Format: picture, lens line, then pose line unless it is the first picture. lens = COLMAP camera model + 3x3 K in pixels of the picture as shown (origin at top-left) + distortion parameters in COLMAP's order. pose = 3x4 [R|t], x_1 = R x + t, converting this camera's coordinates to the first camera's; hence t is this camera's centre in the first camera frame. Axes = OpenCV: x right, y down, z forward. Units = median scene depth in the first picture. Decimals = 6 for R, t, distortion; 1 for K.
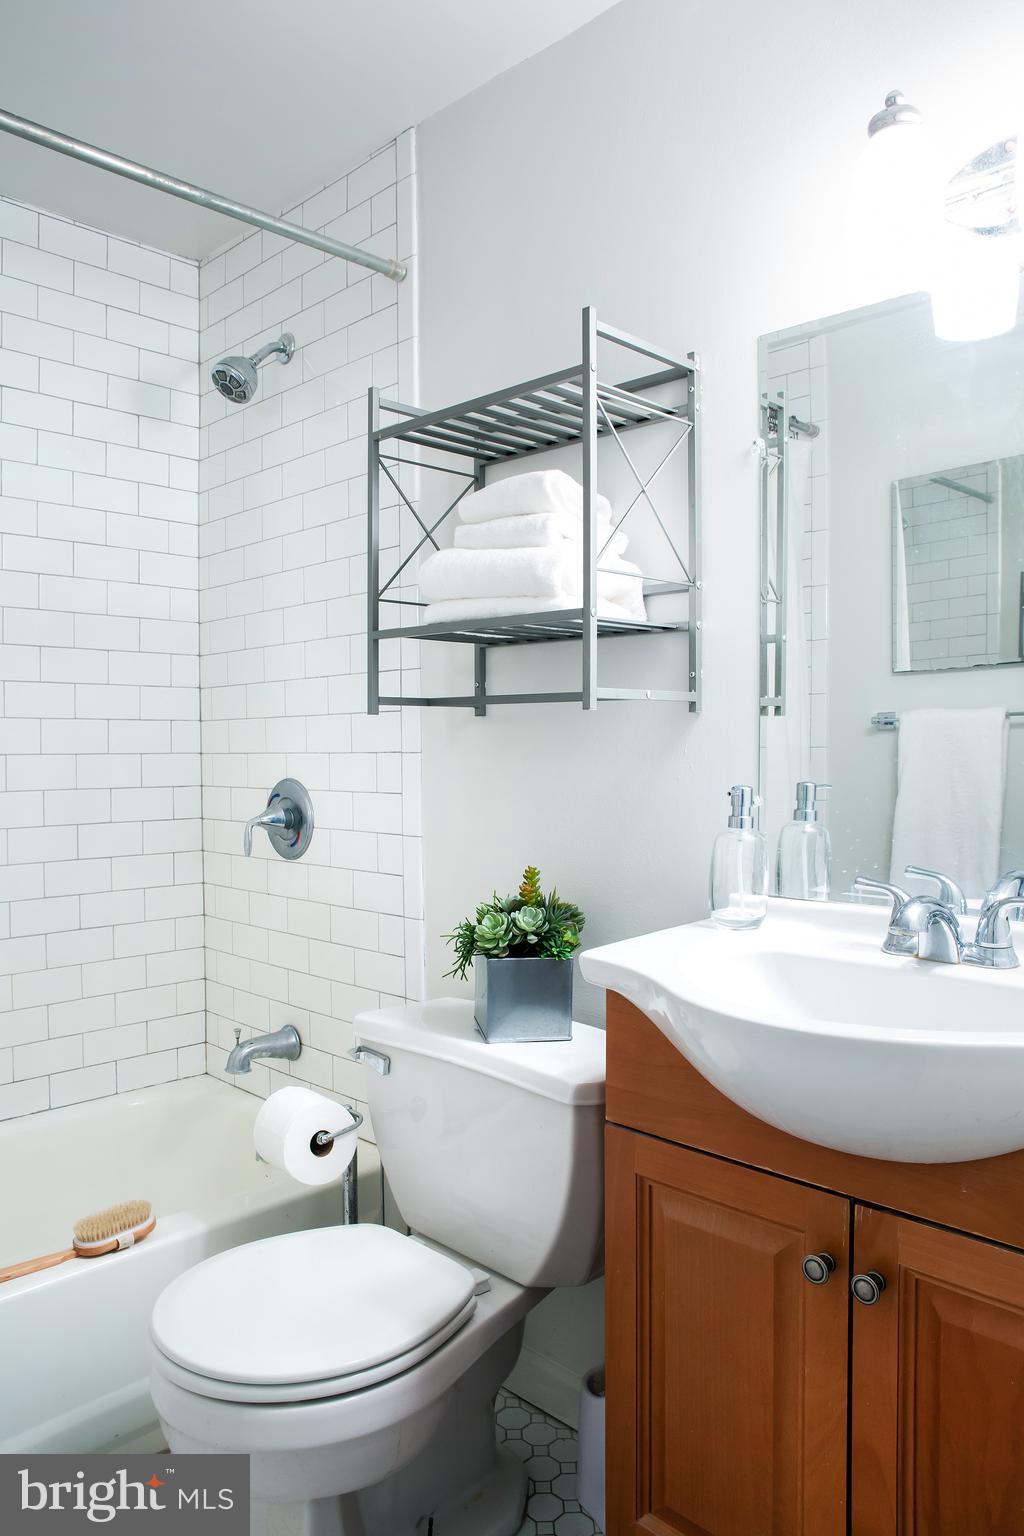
lens RADIAL K [[1069.6, 0, 525.6], [0, 1069.6, 766.2], [0, 0, 1]] dist [-0.102770, 0.069502]
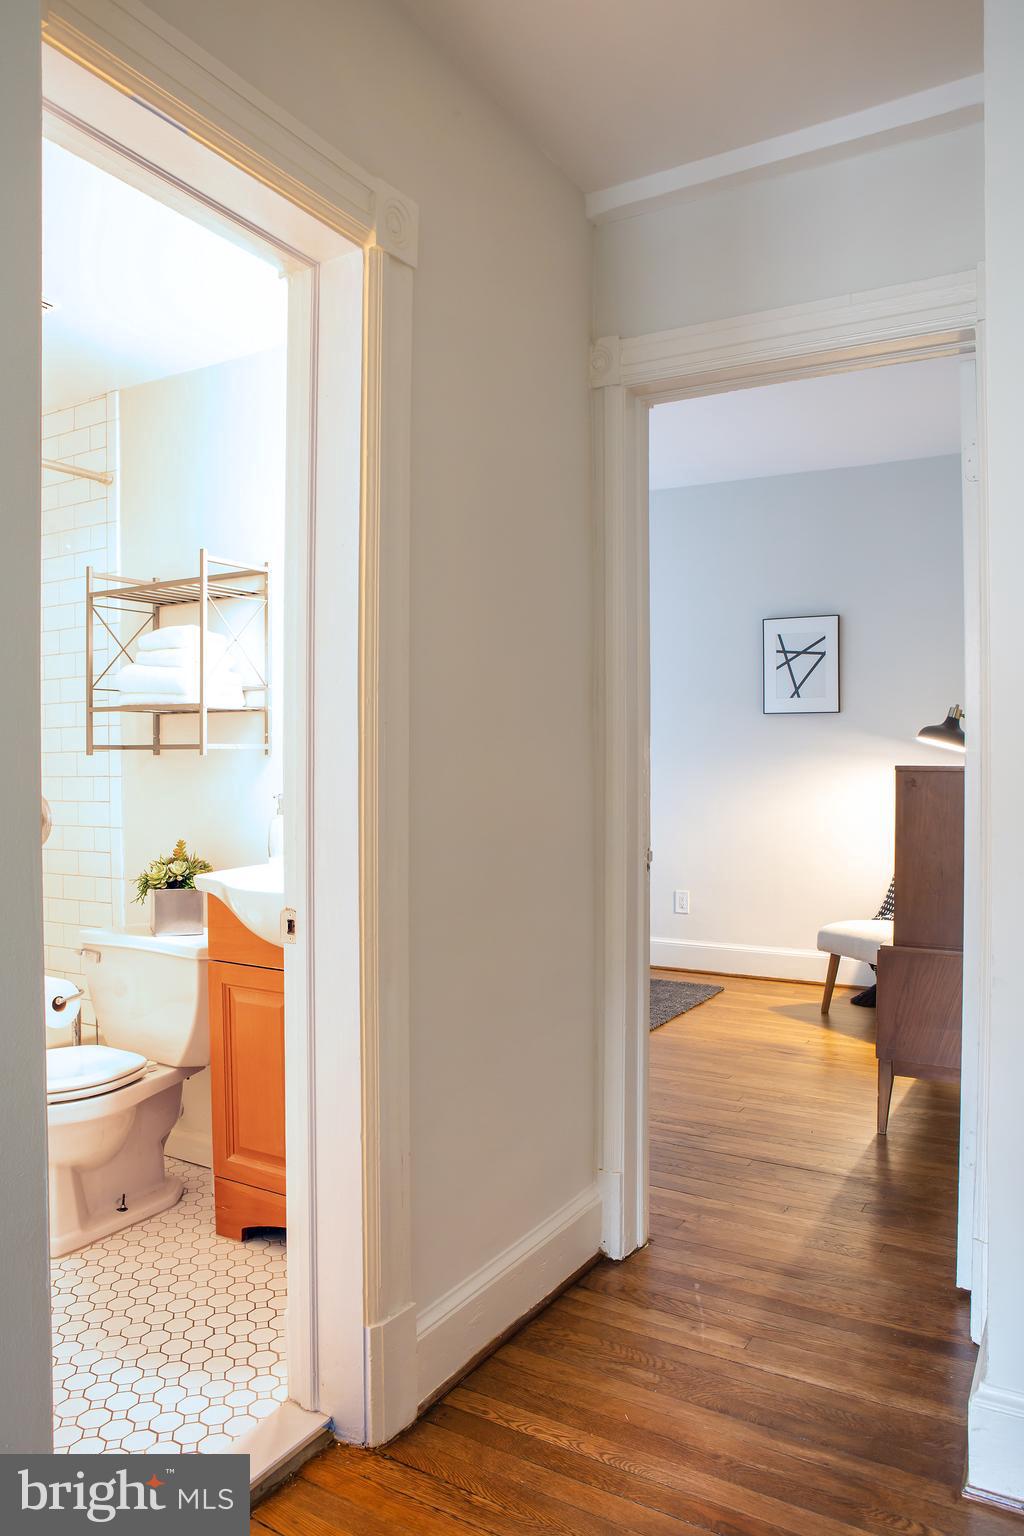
lens RADIAL K [[1069.6, 0, 517.5], [0, 1069.6, 772.1], [0, 0, 1]] dist [-0.102770, 0.069502]
pose [[0.972349, -0.003845, 0.233499, 0.137567], [0.008287, 0.999803, -0.018048, 0.015651], [-0.233384, 0.019484, 0.972190, -0.851659]]
